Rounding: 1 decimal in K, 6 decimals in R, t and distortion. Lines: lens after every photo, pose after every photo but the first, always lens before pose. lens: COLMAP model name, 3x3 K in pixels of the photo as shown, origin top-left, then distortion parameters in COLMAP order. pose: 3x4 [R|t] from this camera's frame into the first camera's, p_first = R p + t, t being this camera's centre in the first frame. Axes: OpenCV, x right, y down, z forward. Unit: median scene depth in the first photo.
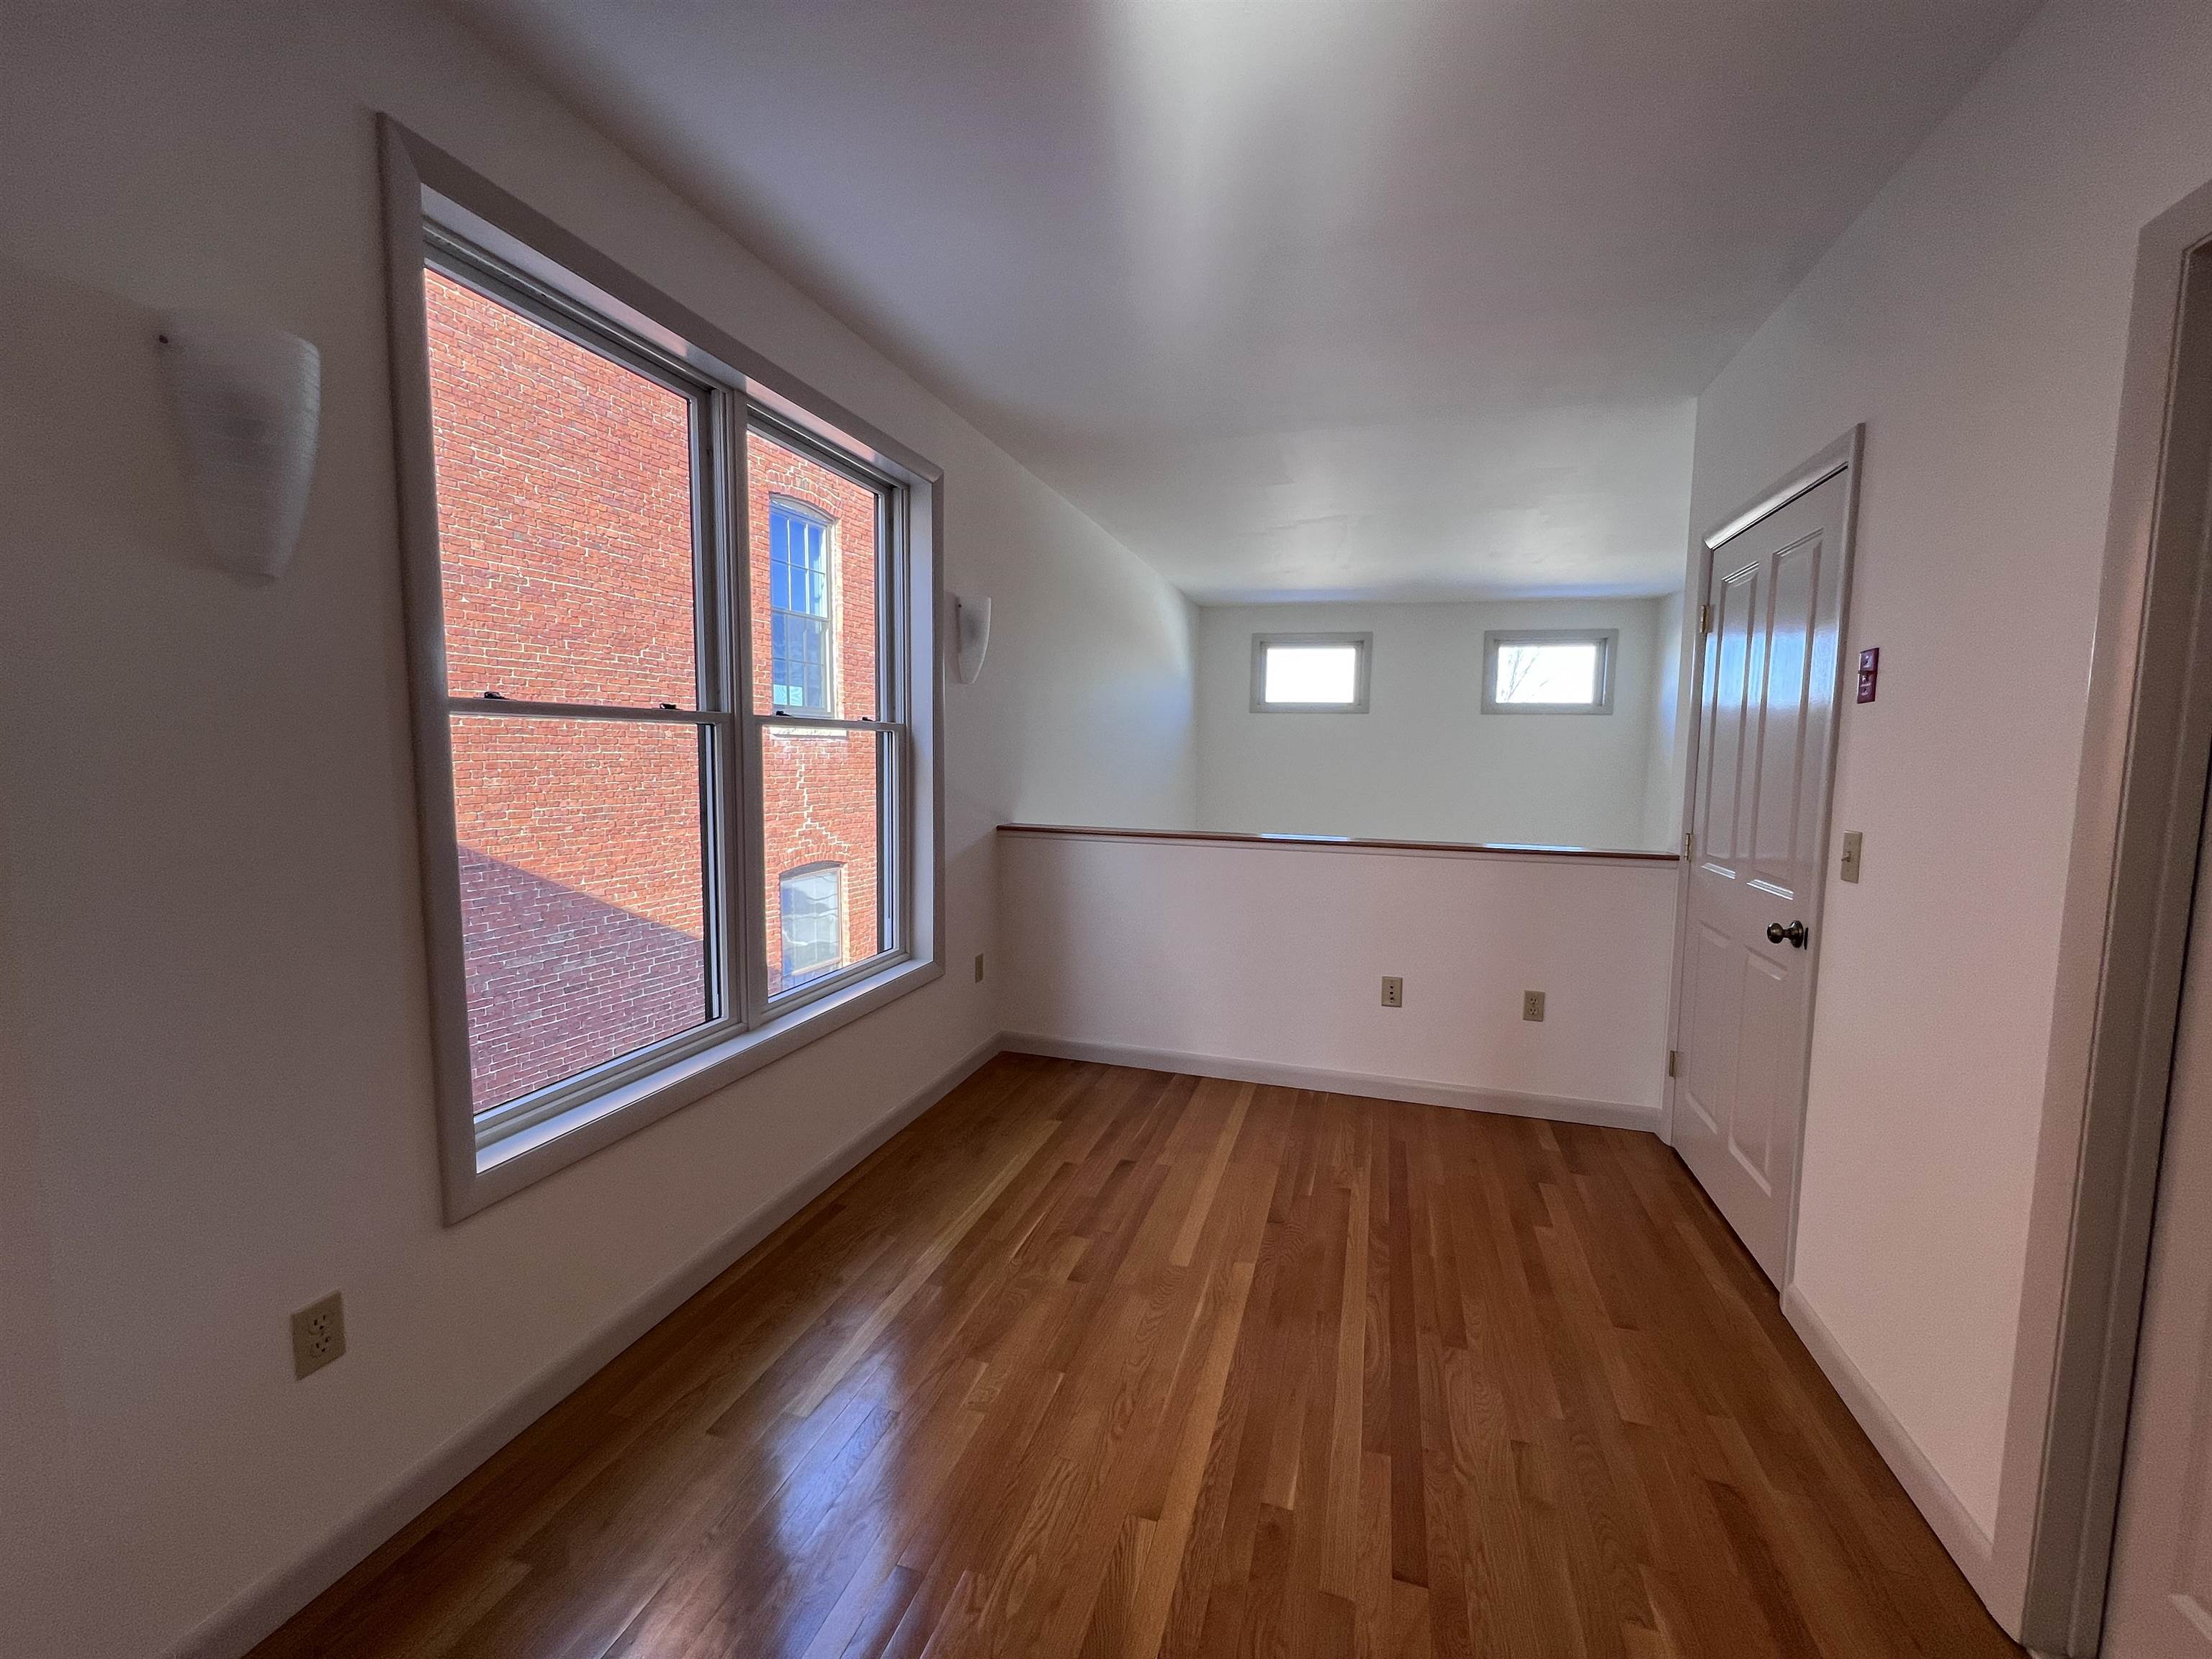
lens RADIAL K [[879.3, 0, 1105.0], [0, 879.3, 829.9], [0, 0, 1]] dist [-0.001369, 0.000223]
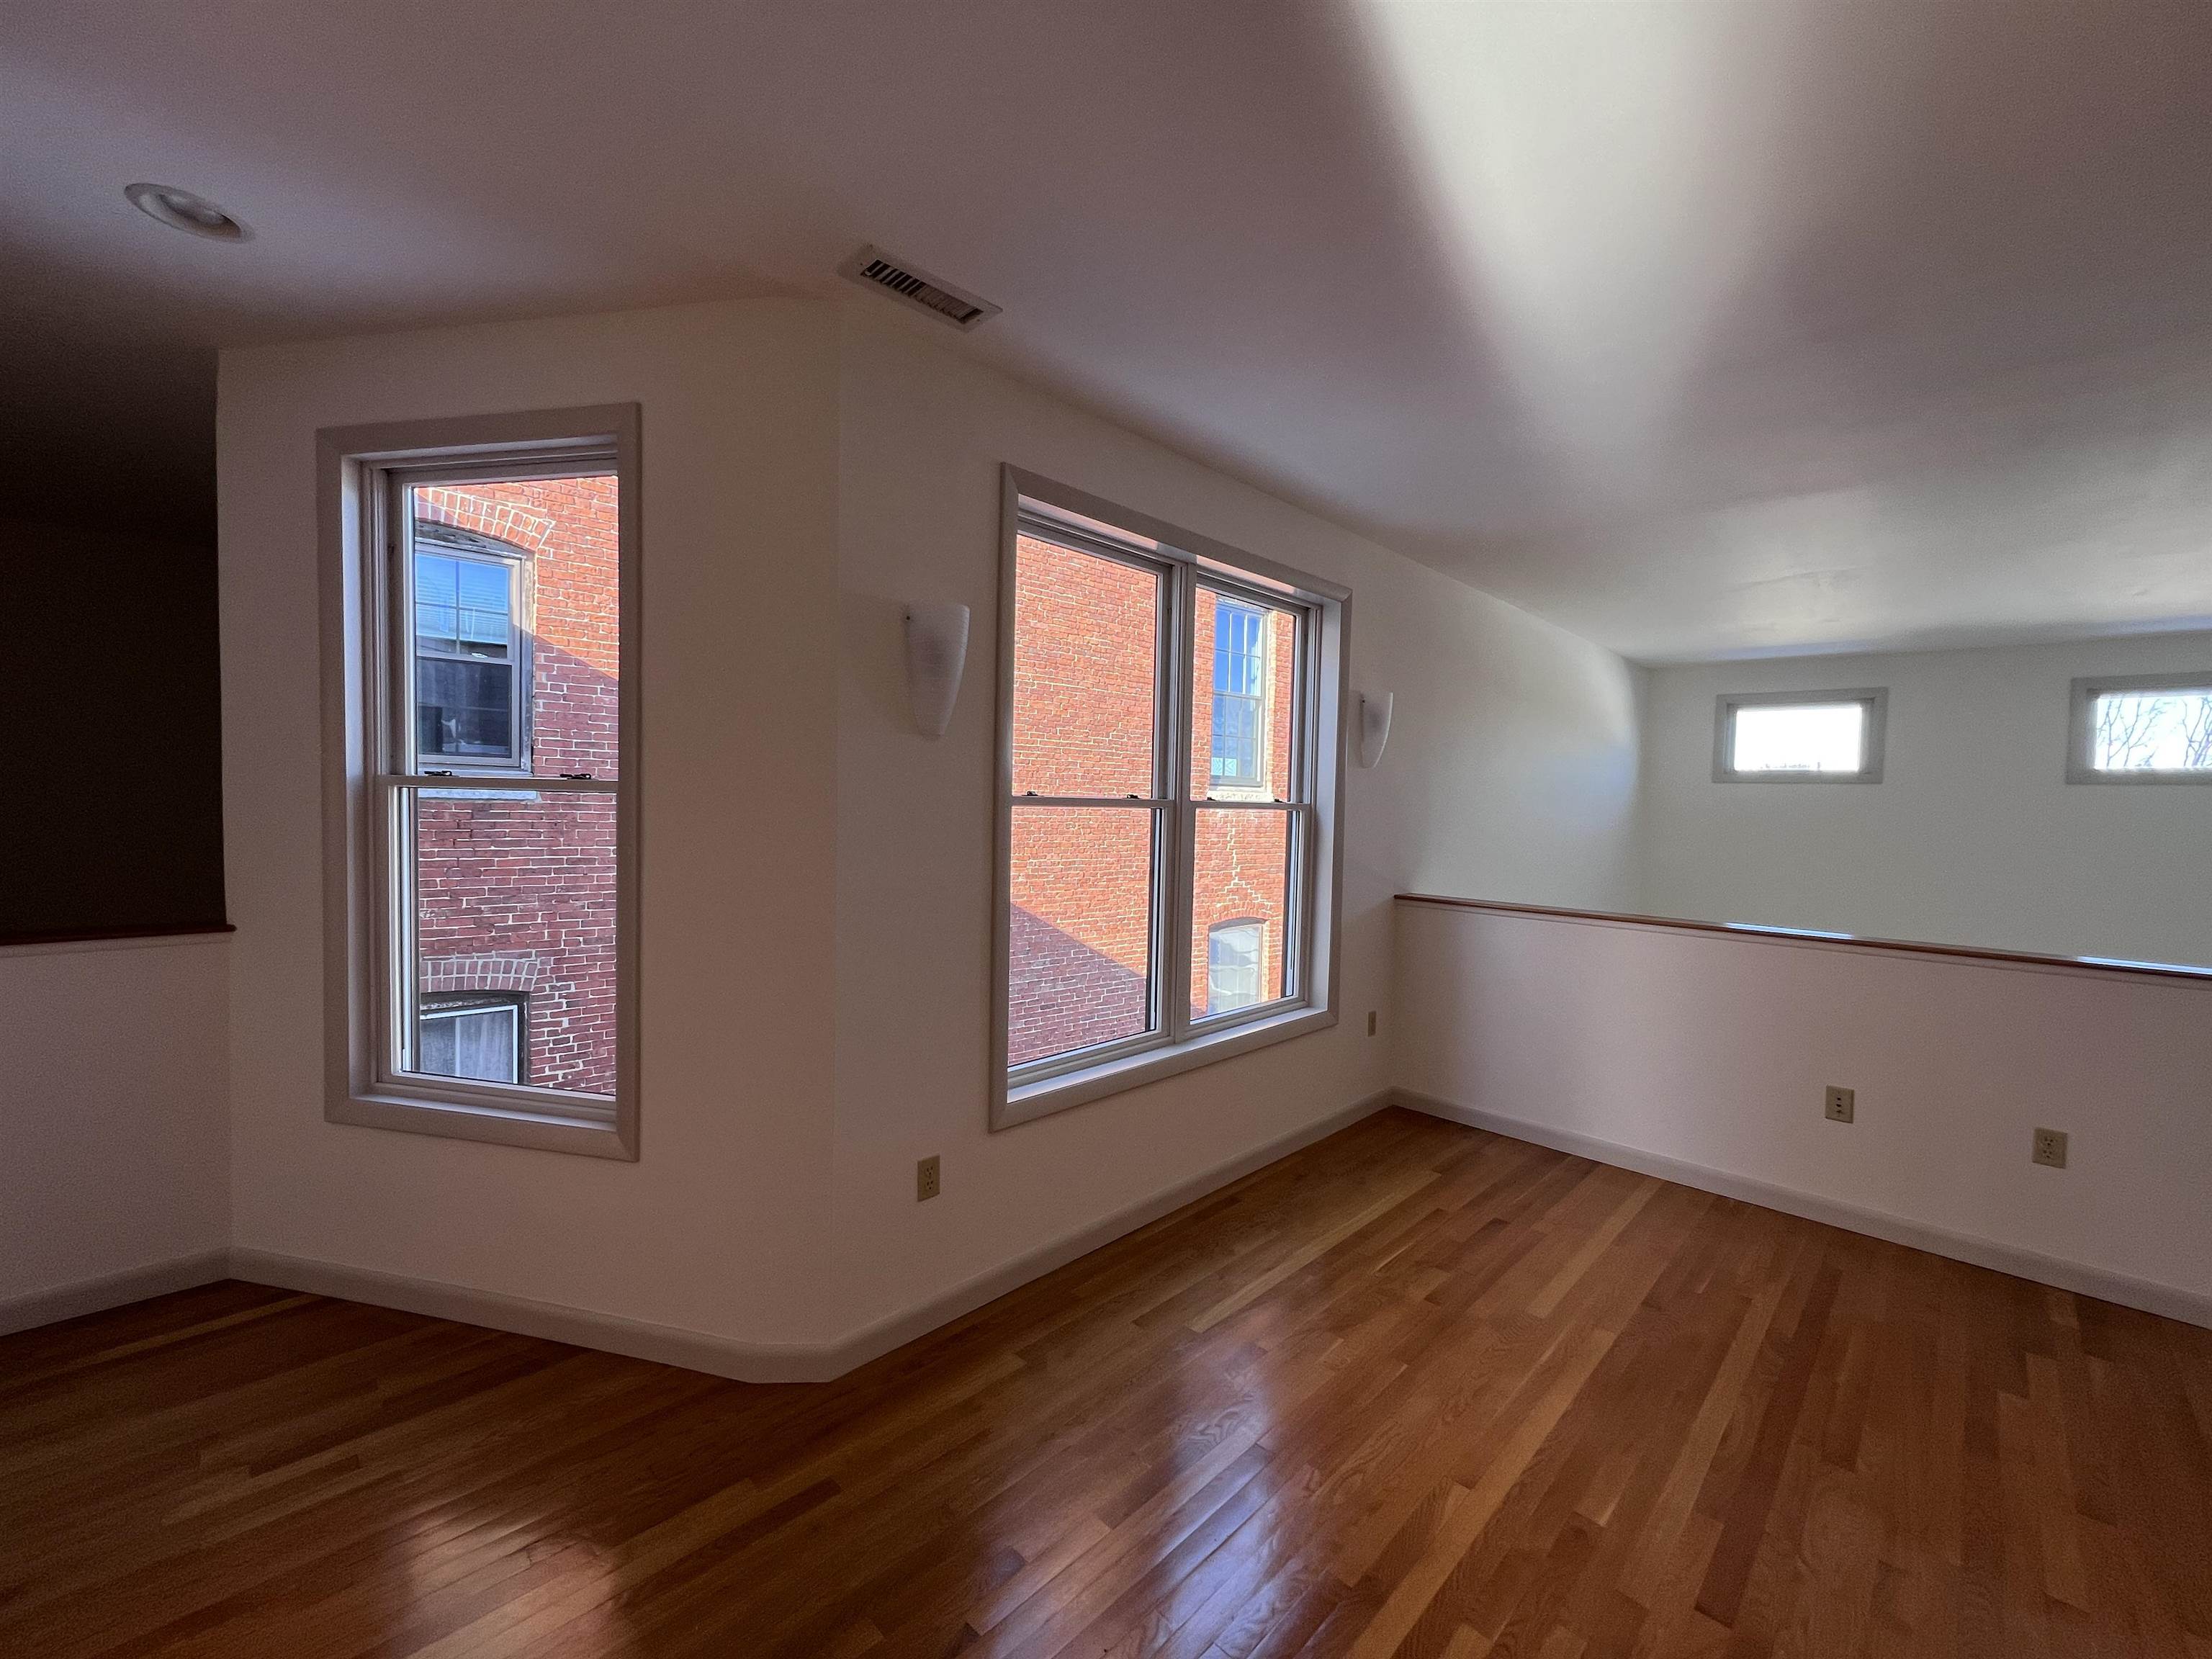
lens RADIAL K [[879.3, 0, 1106.4], [0, 879.3, 835.1], [0, 0, 1]] dist [-0.001369, 0.000223]
pose [[0.887547, 0.024267, -0.460077, 0.085989], [-0.053230, 0.997326, -0.050082, -0.006778], [0.457632, 0.068940, 0.886465, -0.199607]]
